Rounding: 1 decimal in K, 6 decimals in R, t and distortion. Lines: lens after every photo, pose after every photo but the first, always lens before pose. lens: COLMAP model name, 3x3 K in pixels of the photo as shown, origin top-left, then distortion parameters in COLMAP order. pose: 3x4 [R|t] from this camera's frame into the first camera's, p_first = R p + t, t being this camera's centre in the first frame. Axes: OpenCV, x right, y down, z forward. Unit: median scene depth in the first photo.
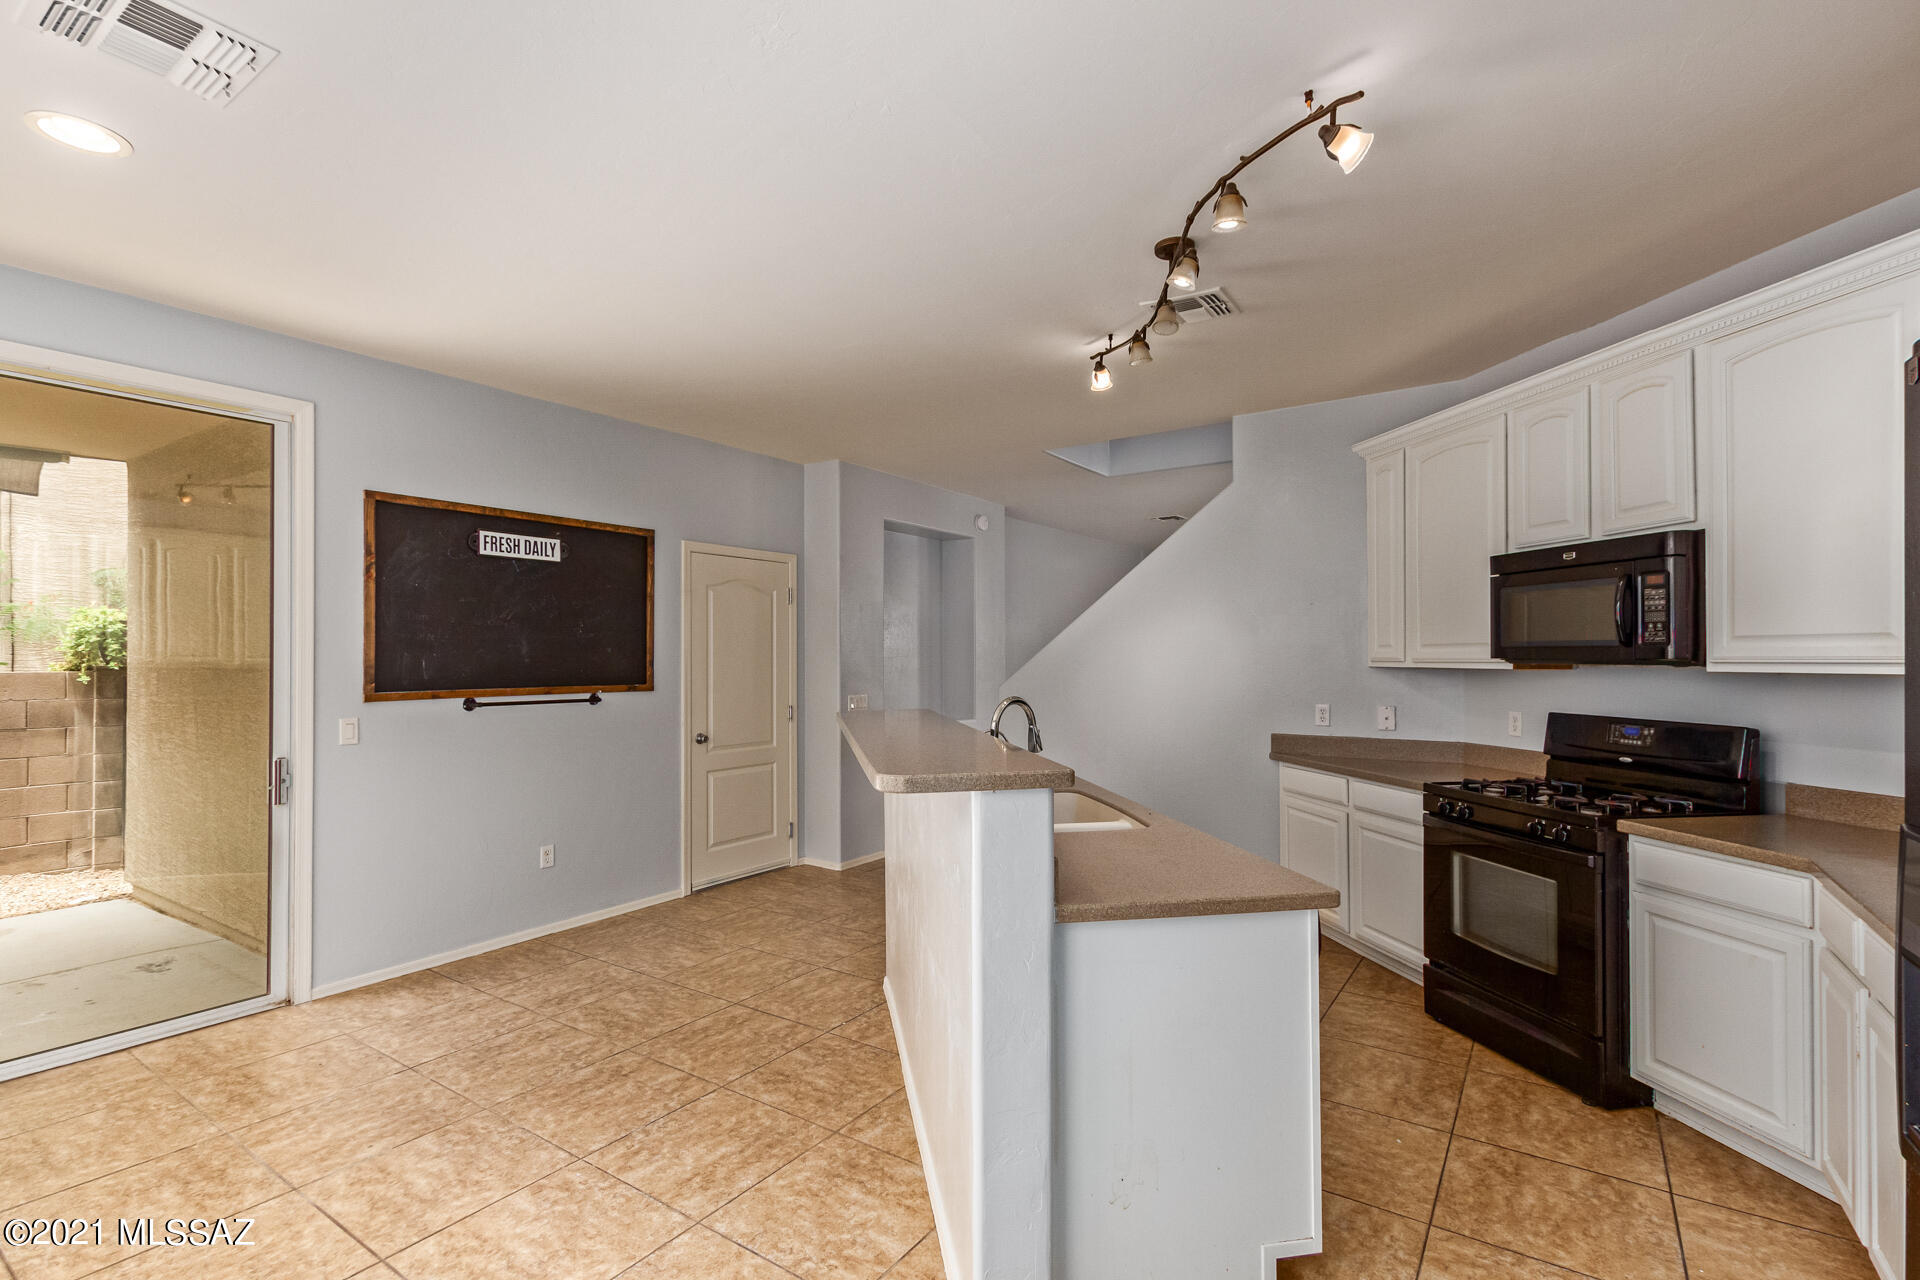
lens RADIAL K [[894.9, 0, 963.6], [0, 894.9, 645.4], [0, 0, 1]] dist [0.009089, -0.001869]
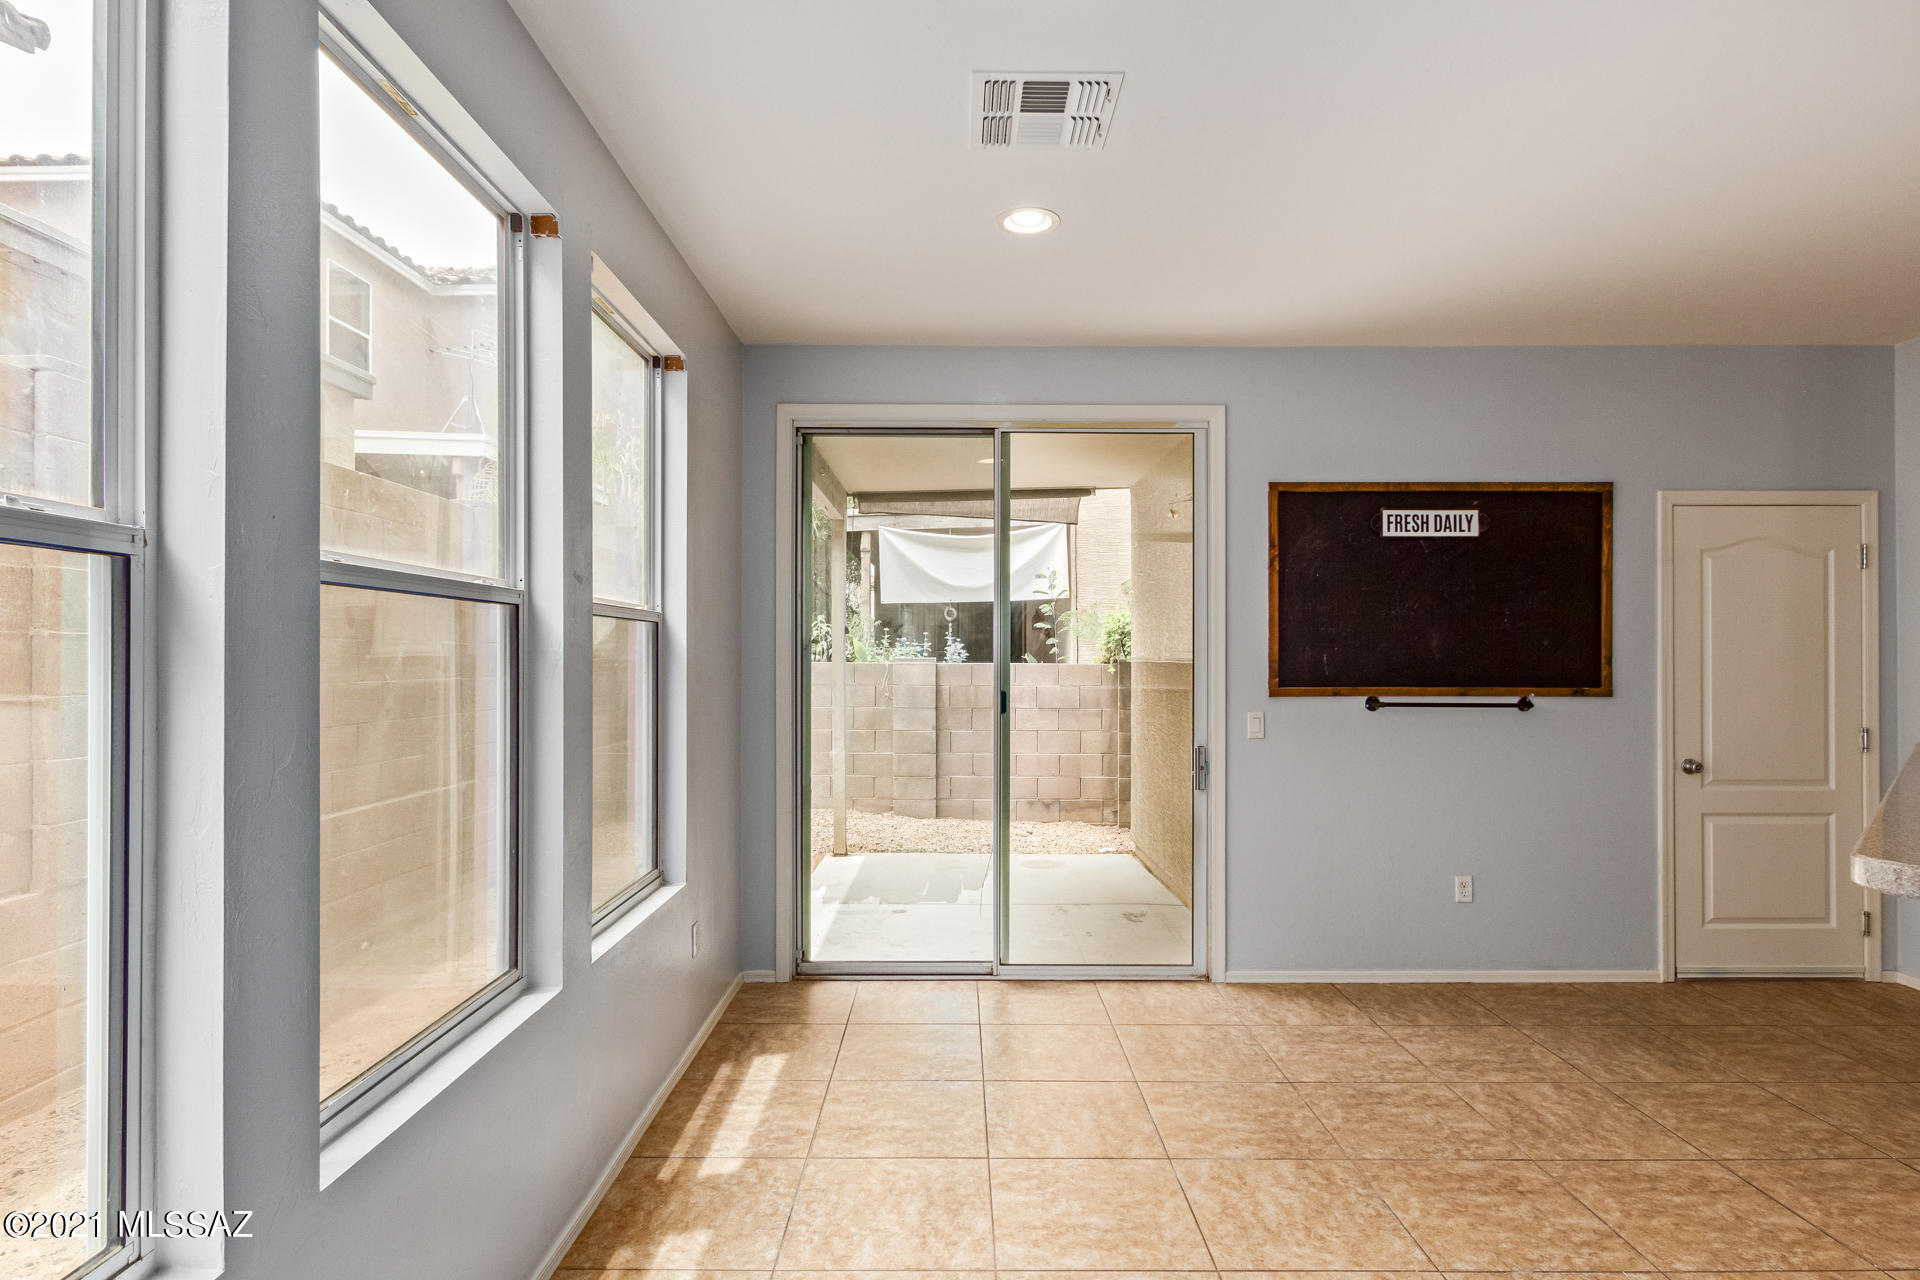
lens RADIAL K [[997.6, 0, 960.7], [0, 997.6, 649.4], [0, 0, 1]] dist [0.012921, -0.007365]
pose [[0.561064, -0.002397, -0.827769, 0.053048], [0.008674, 0.999958, 0.002983, 0.004661], [0.827727, -0.008854, 0.561061, 0.097410]]
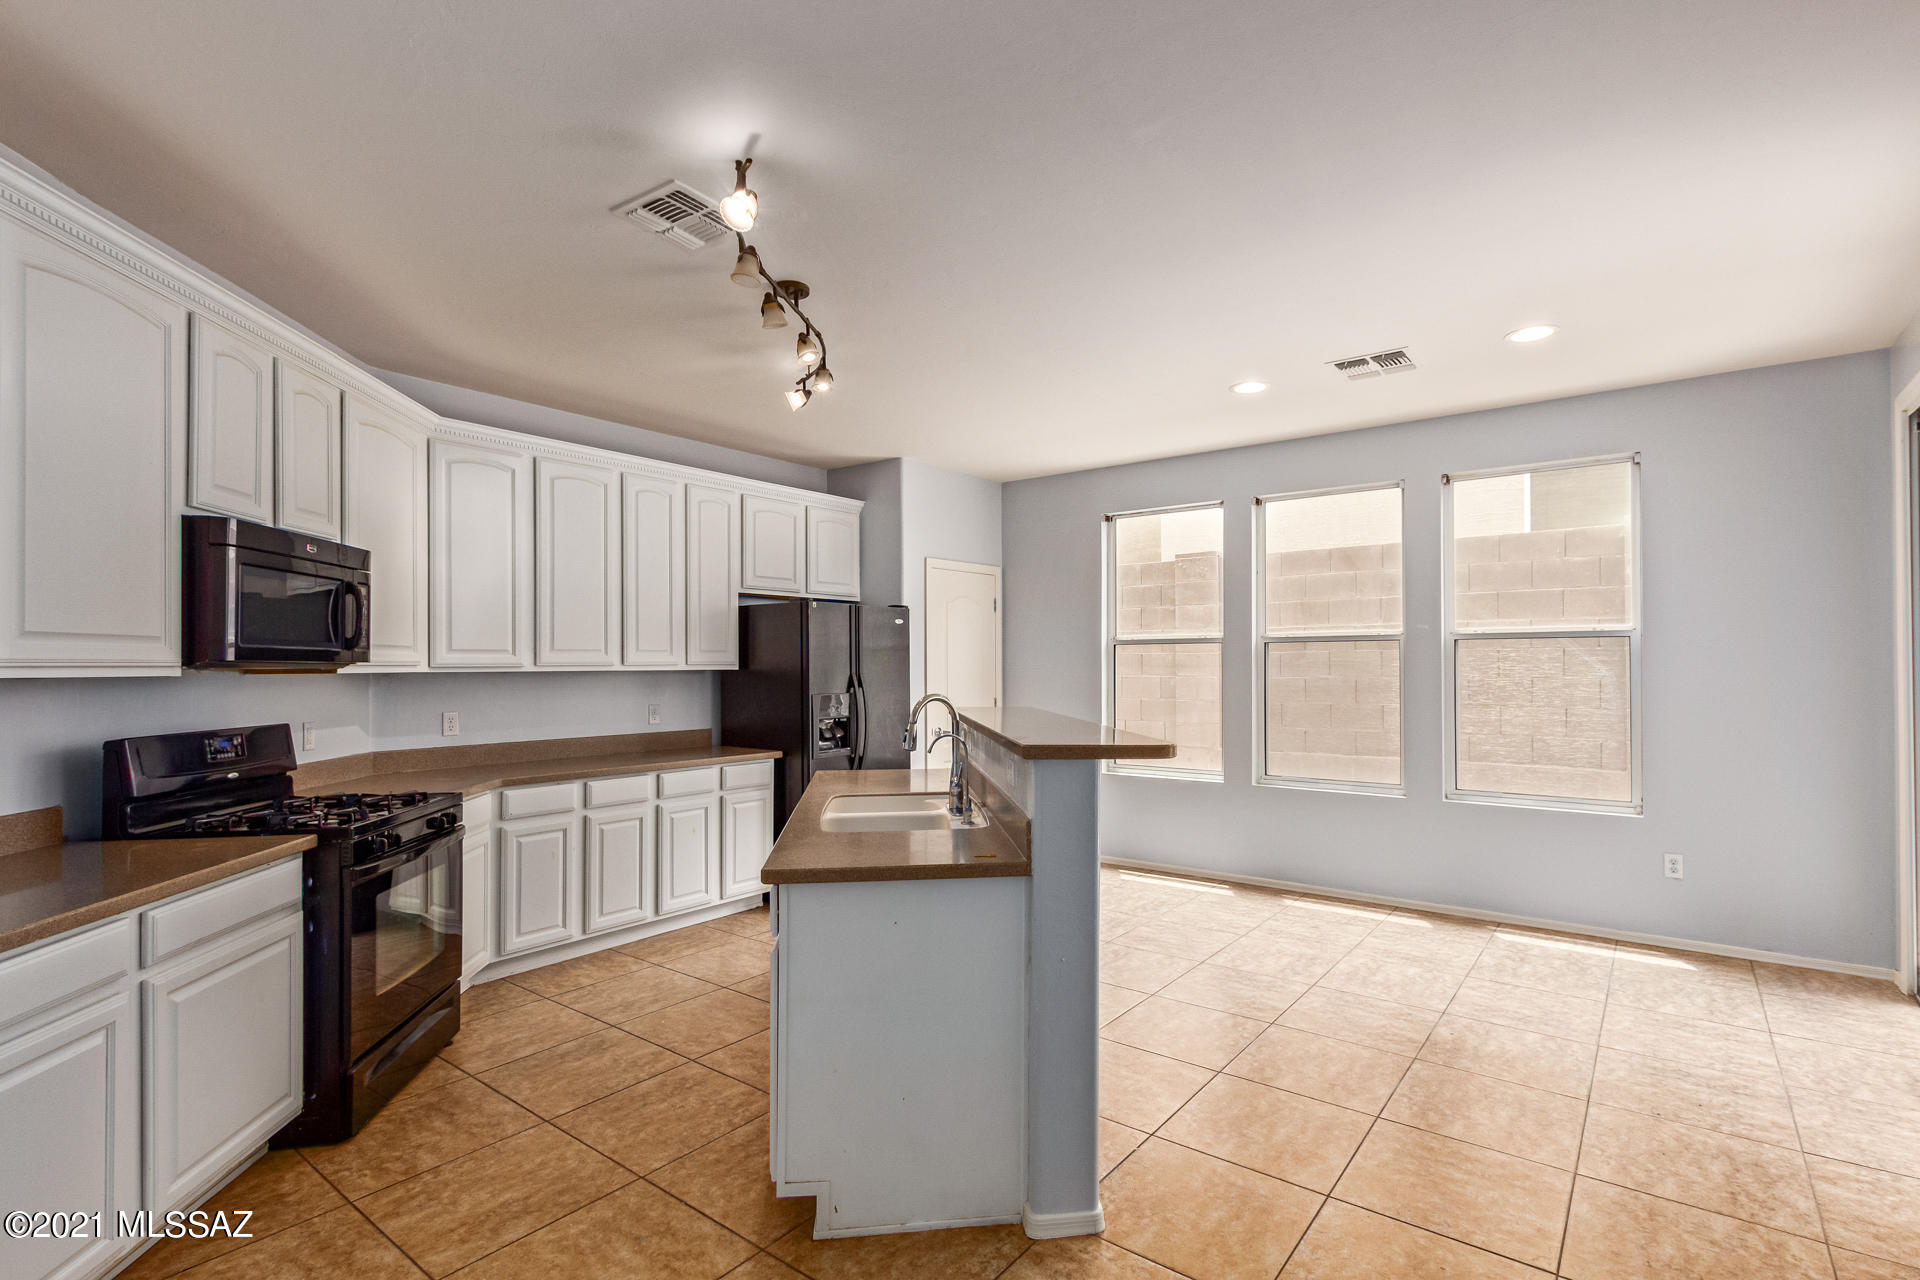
lens RADIAL K [[894.9, 0, 1005.8], [0, 894.9, 654.5], [0, 0, 1]] dist [0.009089, -0.001869]
pose [[-0.999511, 0.003312, 0.031102, -0.024479], [0.002712, 0.999809, -0.019332, 0.023063], [-0.031161, -0.019238, -0.999329, 1.245842]]
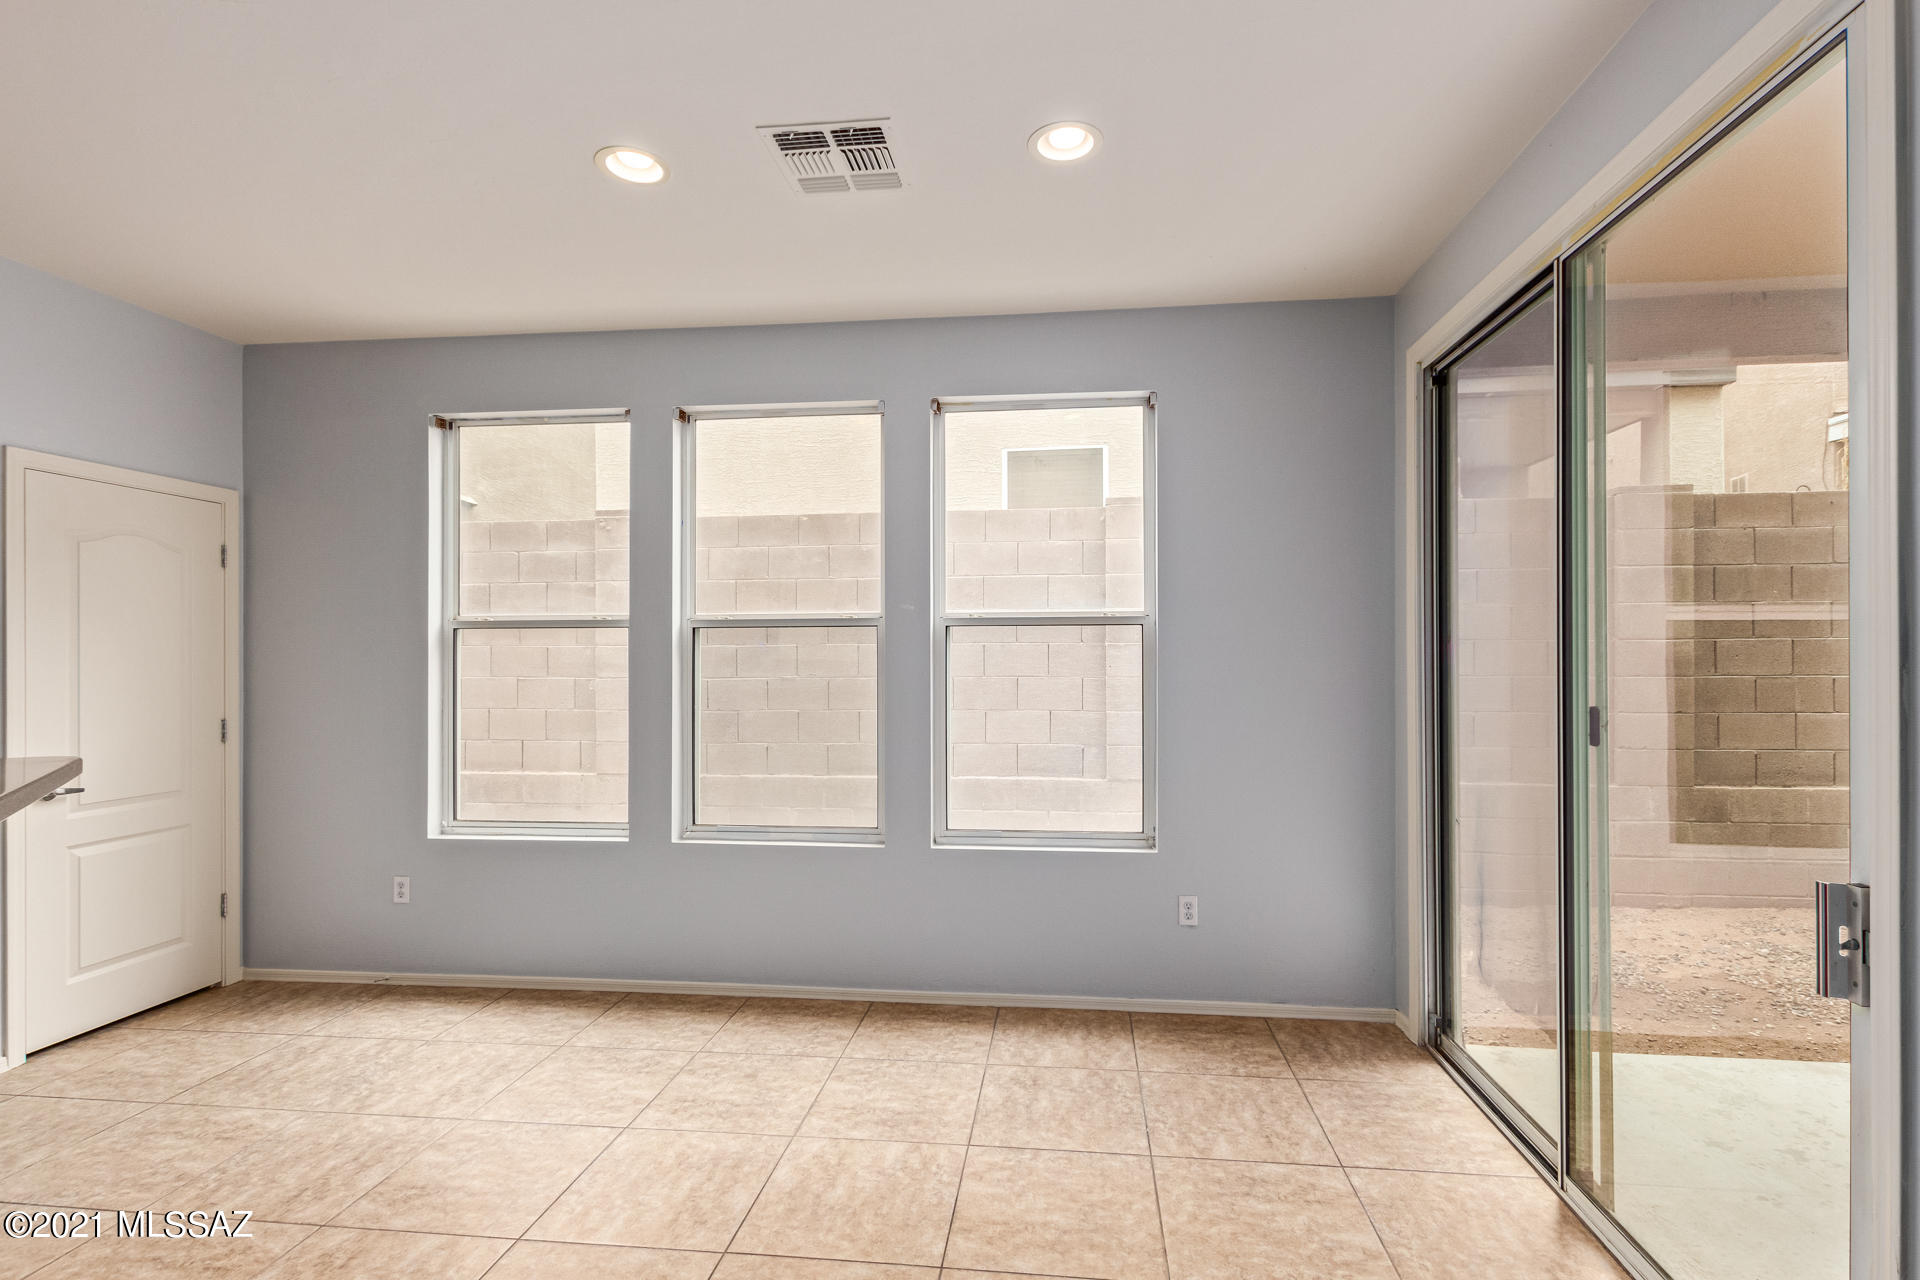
lens RADIAL K [[894.9, 0, 974.6], [0, 894.9, 650.1], [0, 0, 1]] dist [0.009089, -0.001869]
pose [[-0.882923, -0.001909, -0.469514, -0.170806], [0.007665, 0.999800, -0.018479, 0.021881], [0.469456, -0.019915, -0.882731, 0.887497]]
